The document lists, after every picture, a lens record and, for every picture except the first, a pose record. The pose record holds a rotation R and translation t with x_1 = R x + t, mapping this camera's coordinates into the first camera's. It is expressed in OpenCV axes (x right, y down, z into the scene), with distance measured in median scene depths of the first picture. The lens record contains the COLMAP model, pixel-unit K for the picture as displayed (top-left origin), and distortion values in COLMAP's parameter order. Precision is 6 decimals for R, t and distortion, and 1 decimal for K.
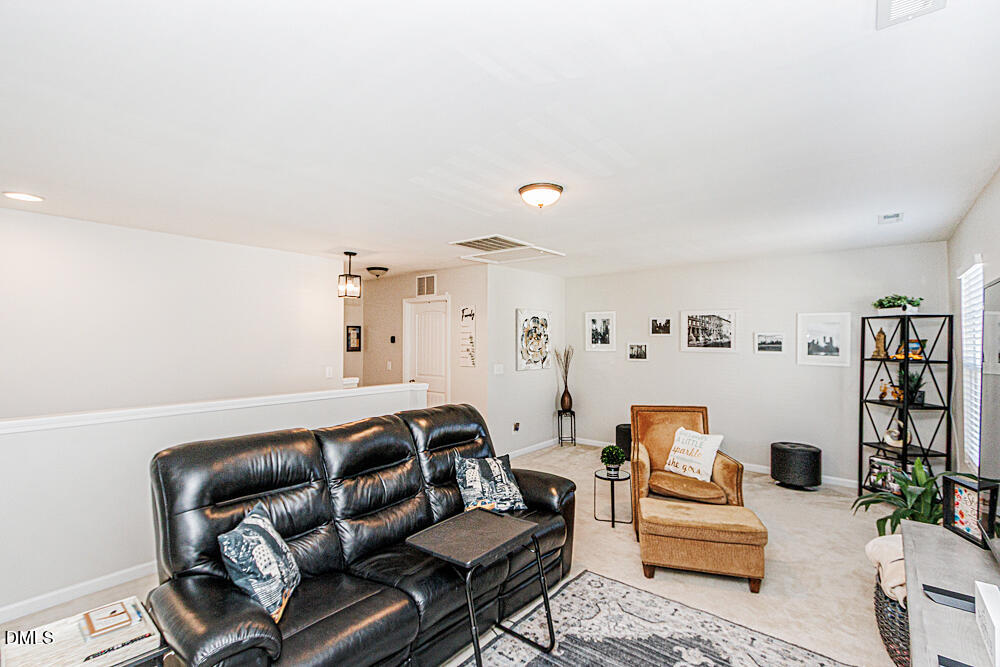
lens RADIAL K [[460.0, 0, 496.4], [0, 460.0, 333.7], [0, 0, 1]] dist [0.004920, -0.001442]
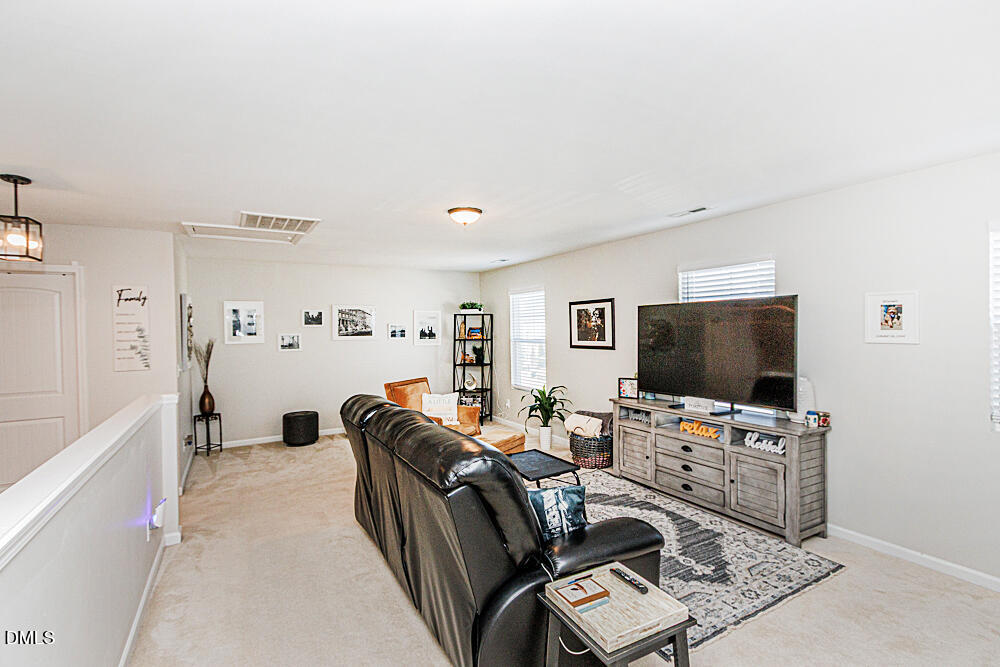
lens RADIAL K [[460.0, 0, 493.1], [0, 460.0, 335.0], [0, 0, 1]] dist [0.004920, -0.001442]
pose [[0.352447, -0.020535, 0.935606, -0.542598], [0.005209, 0.999787, 0.019982, 0.004777], [-0.935817, -0.002169, 0.352479, 0.229395]]
